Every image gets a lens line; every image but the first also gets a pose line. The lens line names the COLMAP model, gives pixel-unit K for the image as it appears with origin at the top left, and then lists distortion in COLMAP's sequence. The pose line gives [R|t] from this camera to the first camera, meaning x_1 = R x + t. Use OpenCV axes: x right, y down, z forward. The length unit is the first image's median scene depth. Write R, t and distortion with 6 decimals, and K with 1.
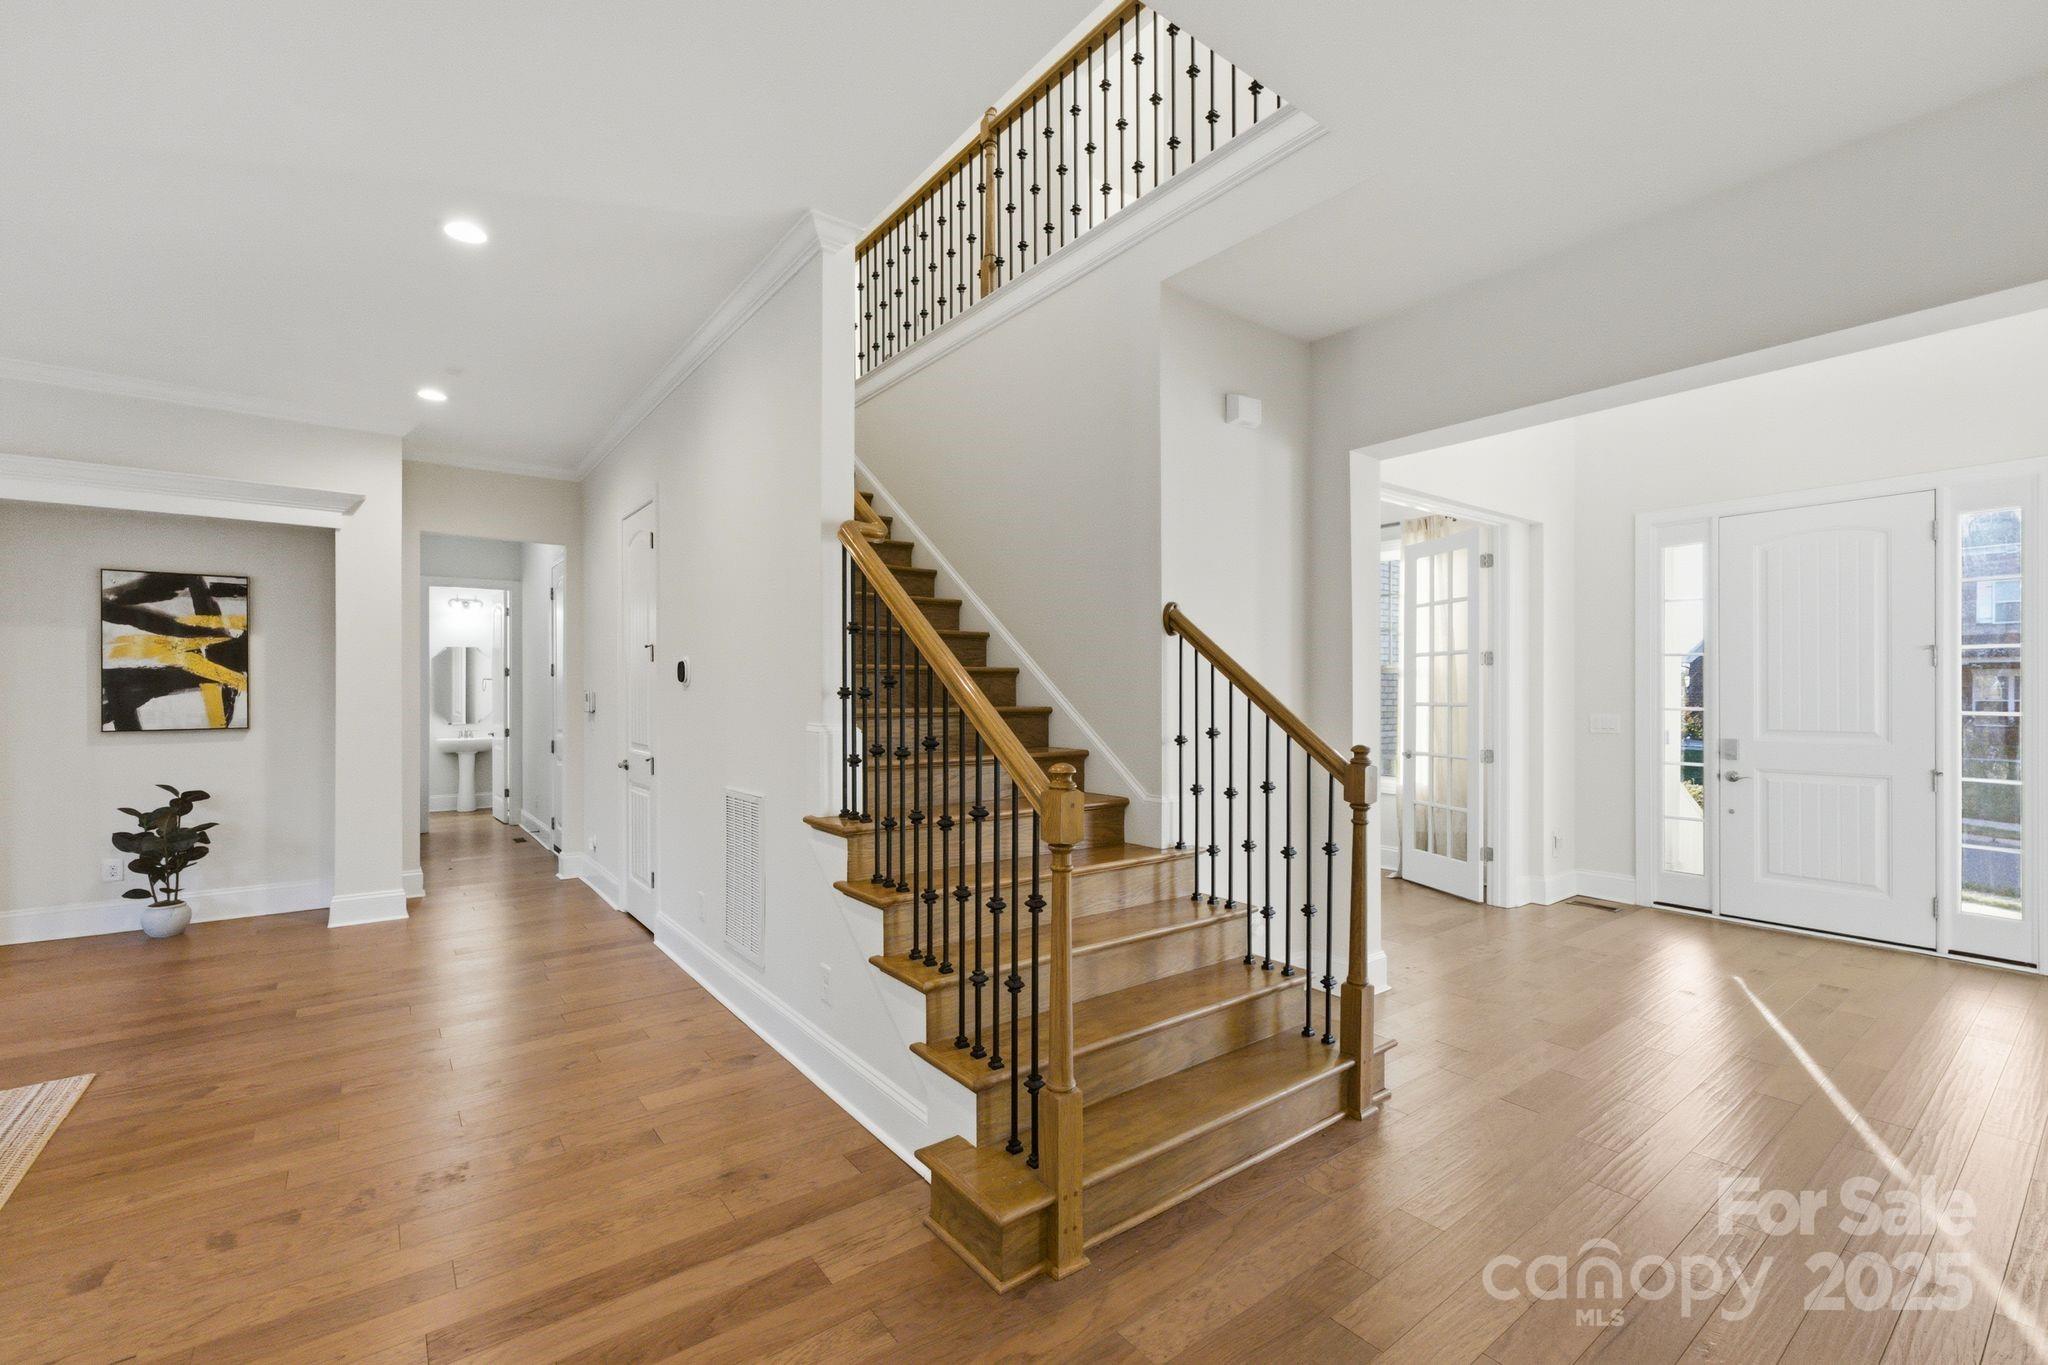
lens RADIAL K [[866.2, 0, 1025.4], [0, 866.2, 689.7], [0, 0, 1]] dist [-0.000186, -0.000121]
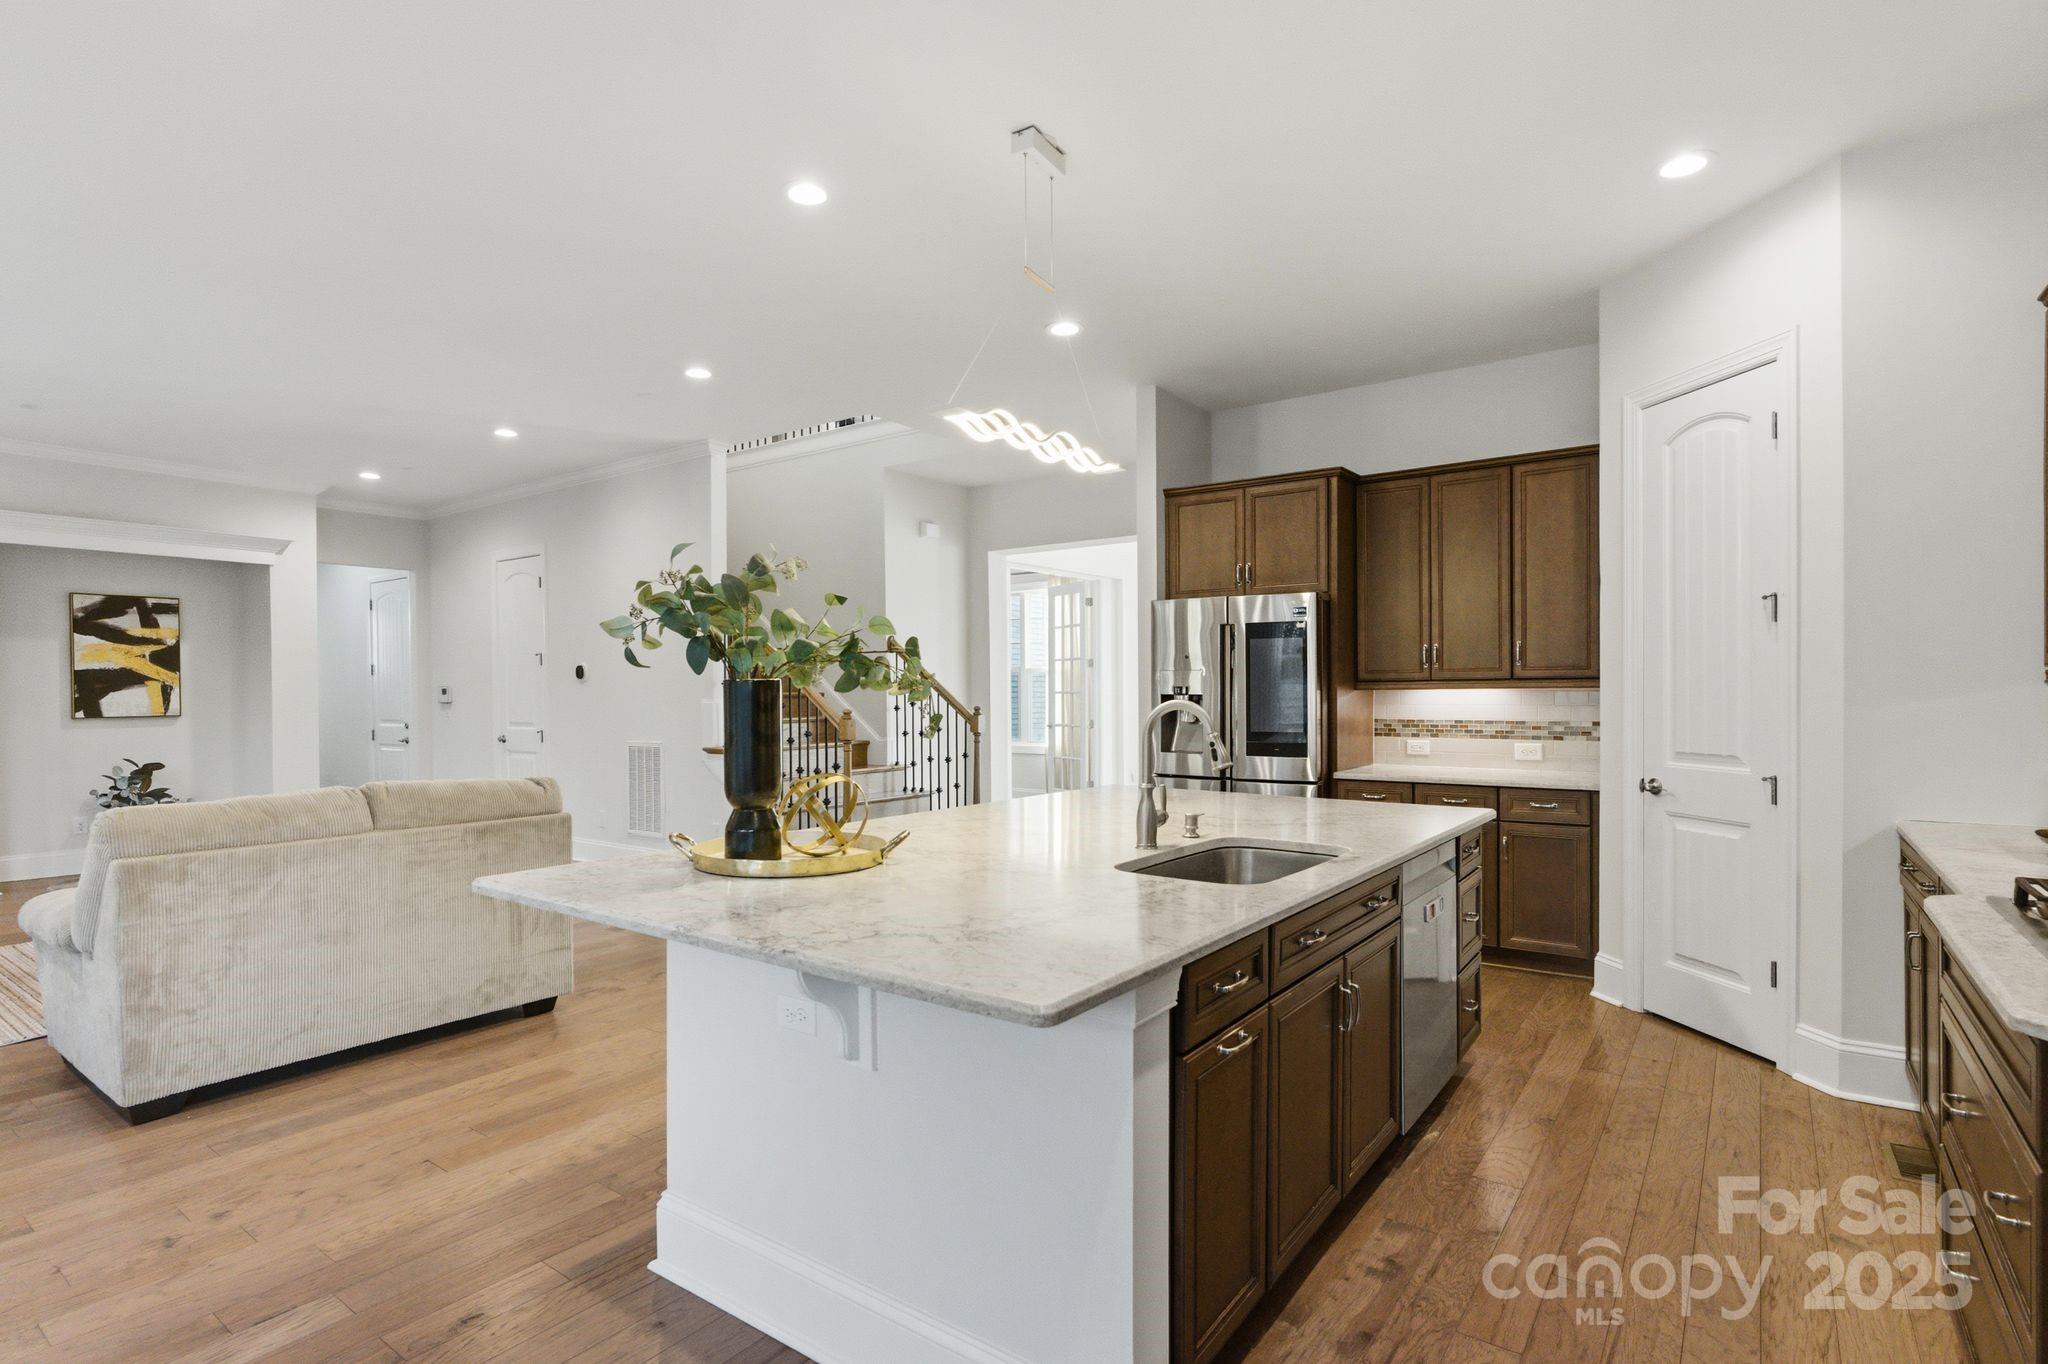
lens RADIAL K [[1000.8, 0, 1016.2], [0, 1000.8, 700.0], [0, 0, 1]] dist [-0.000901, 0.000381]
pose [[0.960495, -0.008535, 0.278165, -0.124701], [0.005474, 0.999916, 0.011780, 0.010934], [-0.278242, -0.009792, 0.960461, -0.818634]]
